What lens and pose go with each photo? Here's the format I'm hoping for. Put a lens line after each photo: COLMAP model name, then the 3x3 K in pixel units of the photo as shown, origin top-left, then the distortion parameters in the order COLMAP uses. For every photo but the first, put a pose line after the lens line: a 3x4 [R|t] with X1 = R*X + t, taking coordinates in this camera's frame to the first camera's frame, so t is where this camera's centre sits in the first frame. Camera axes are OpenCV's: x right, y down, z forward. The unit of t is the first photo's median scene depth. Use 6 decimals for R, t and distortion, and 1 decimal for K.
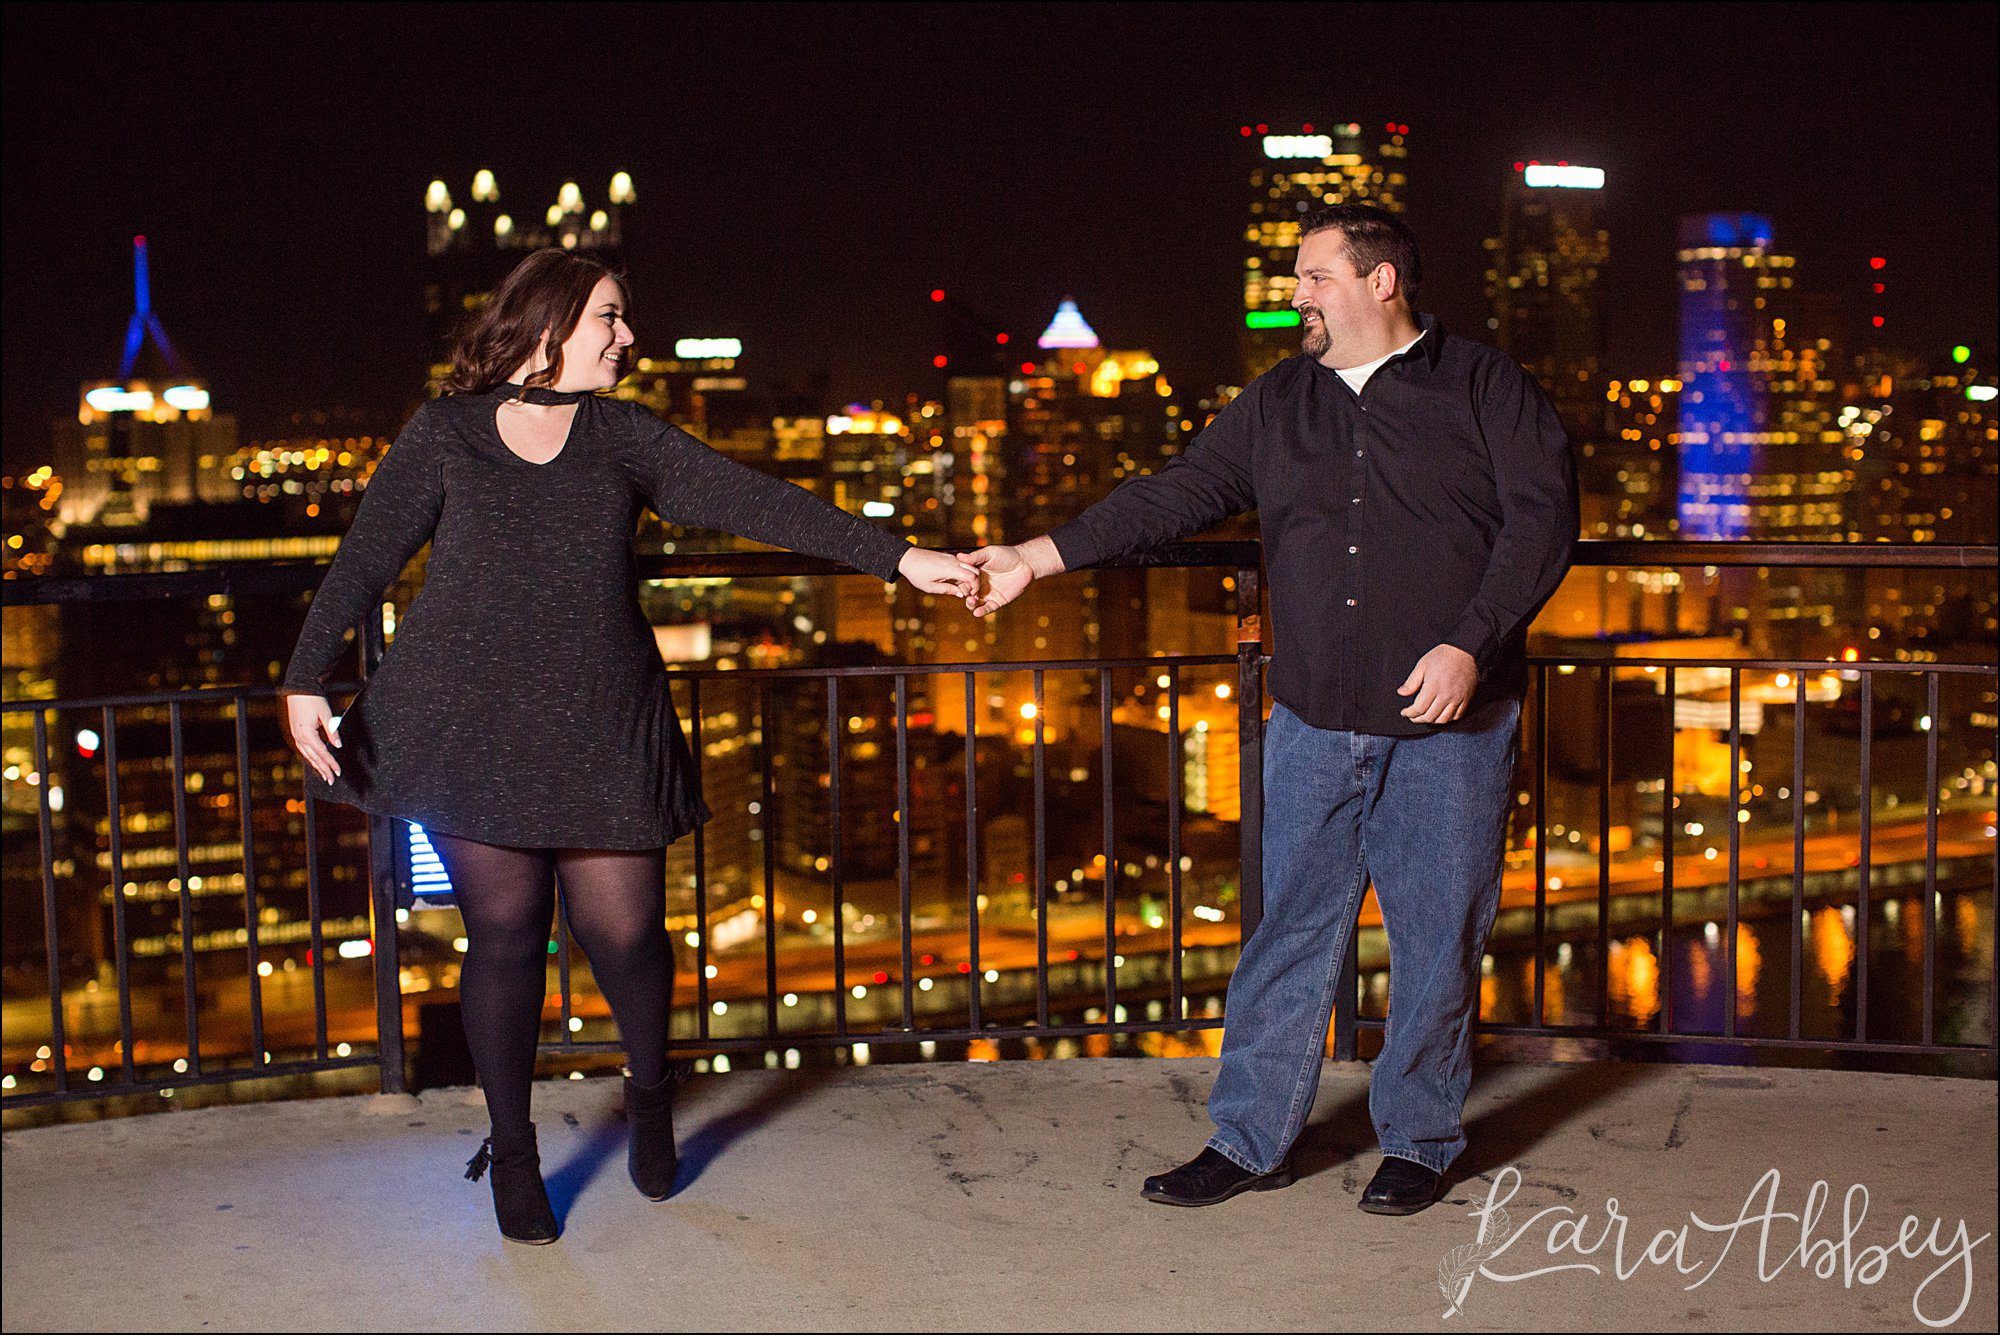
lens RADIAL K [[2966.8, 0, 1057.5], [0, 2966.8, 643.4], [0, 0, 1]] dist [-0.126132, 0.000000]
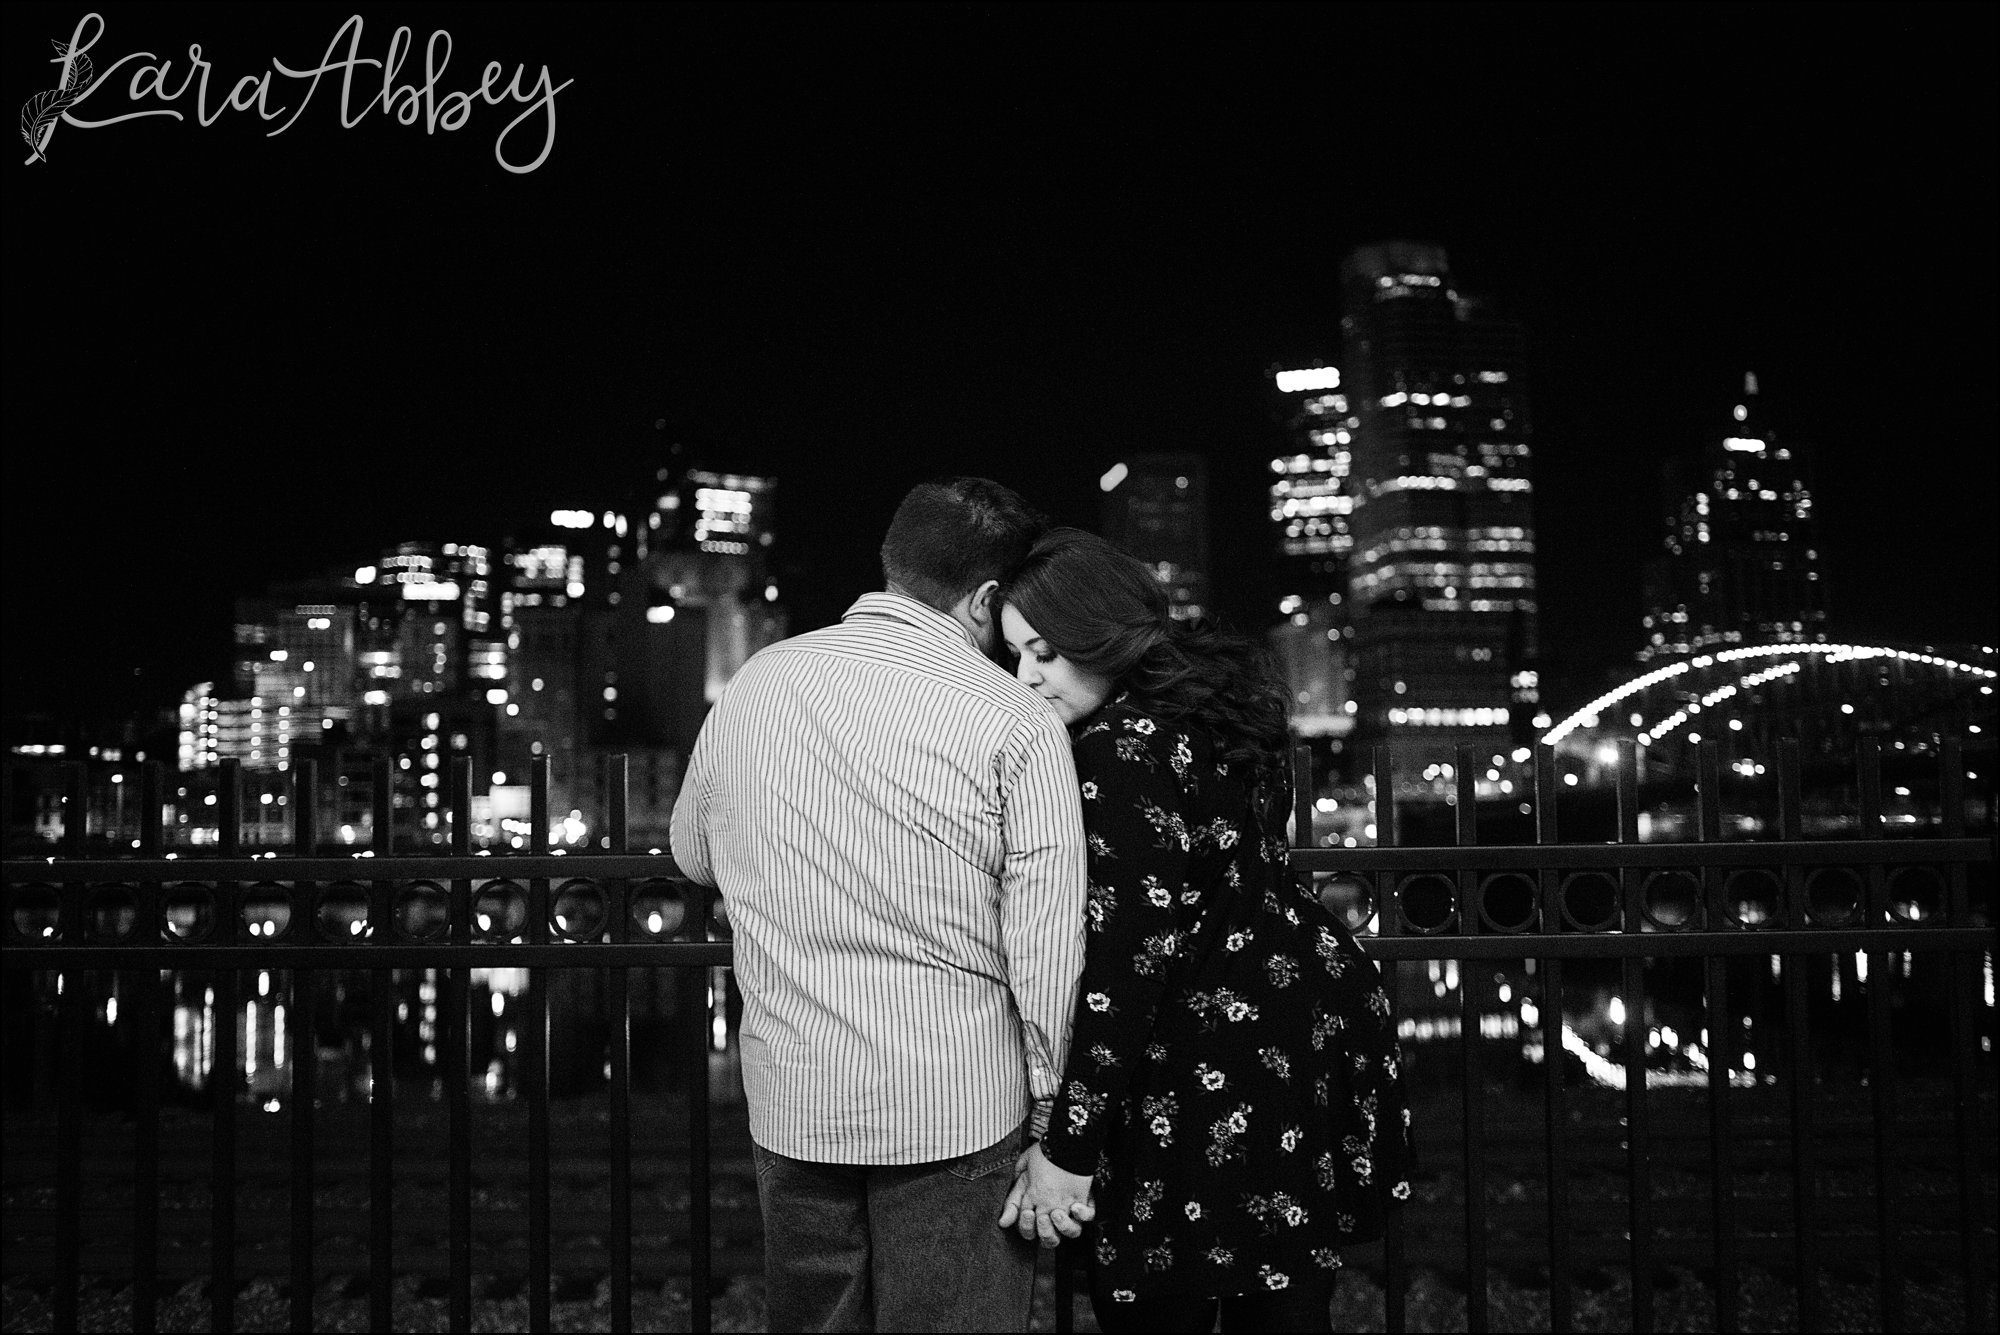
lens RADIAL K [[1958.1, 0, 984.3], [0, 1958.1, 649.1], [0, 0, 1]] dist [-0.059998, 0.000000]
pose [[0.934009, -0.030267, -0.355965, 0.322547], [-0.031269, 0.985654, -0.165856, 0.073467], [0.355878, 0.166041, 0.919663, 0.444891]]
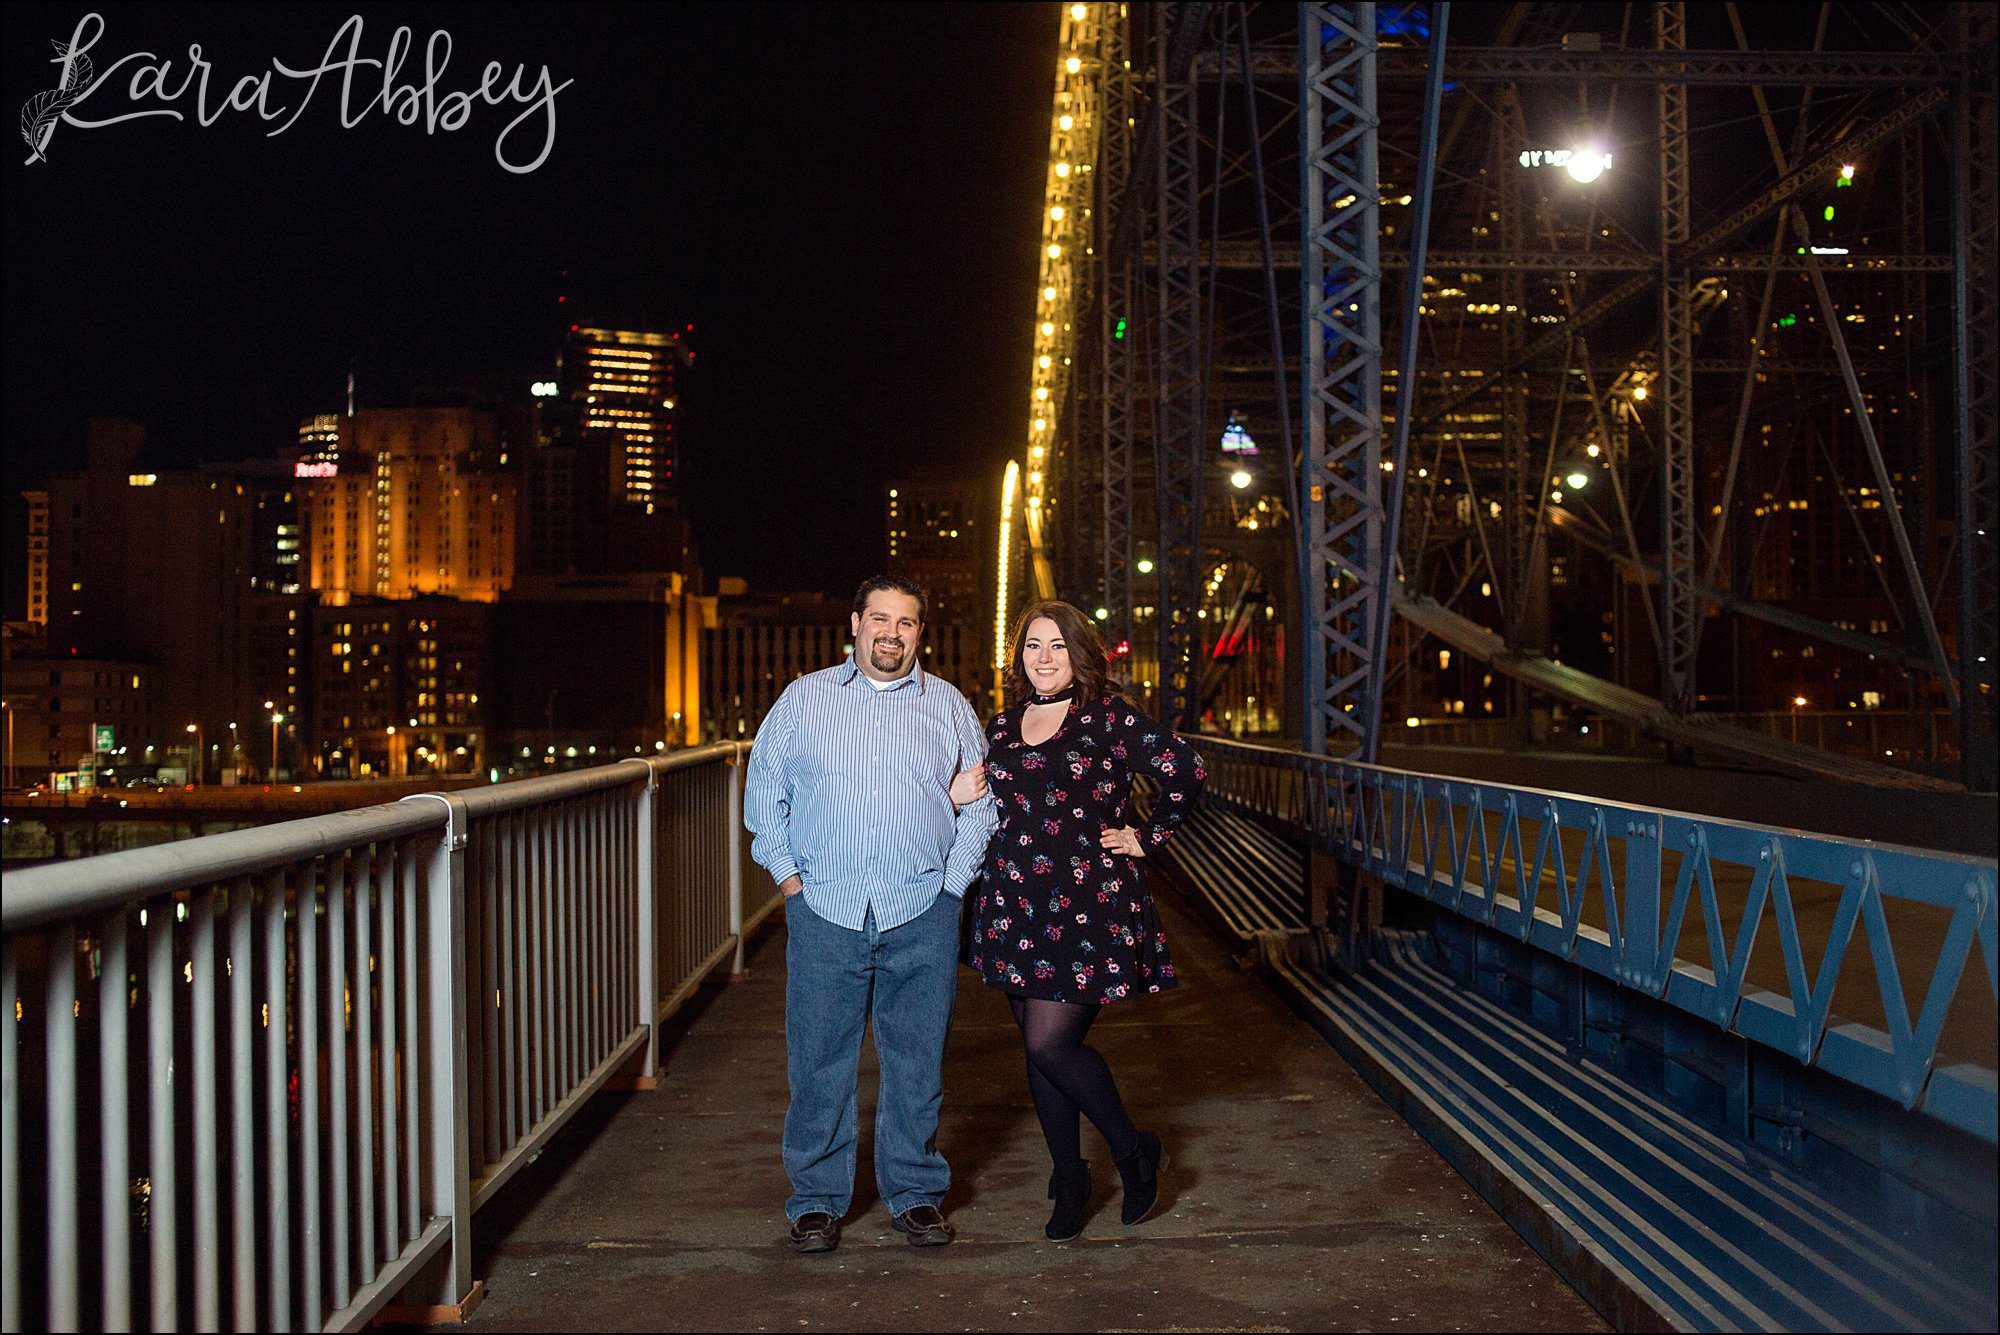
lens RADIAL K [[1948.1, 0, 994.3], [0, 1948.1, 693.4], [0, 0, 1]] dist [-0.063707, 0.000000]
pose [[0.881254, 0.001152, -0.472641, 0.371618], [-0.044928, 0.995673, -0.081343, 0.054315], [0.470502, 0.092919, 0.877493, 0.583836]]
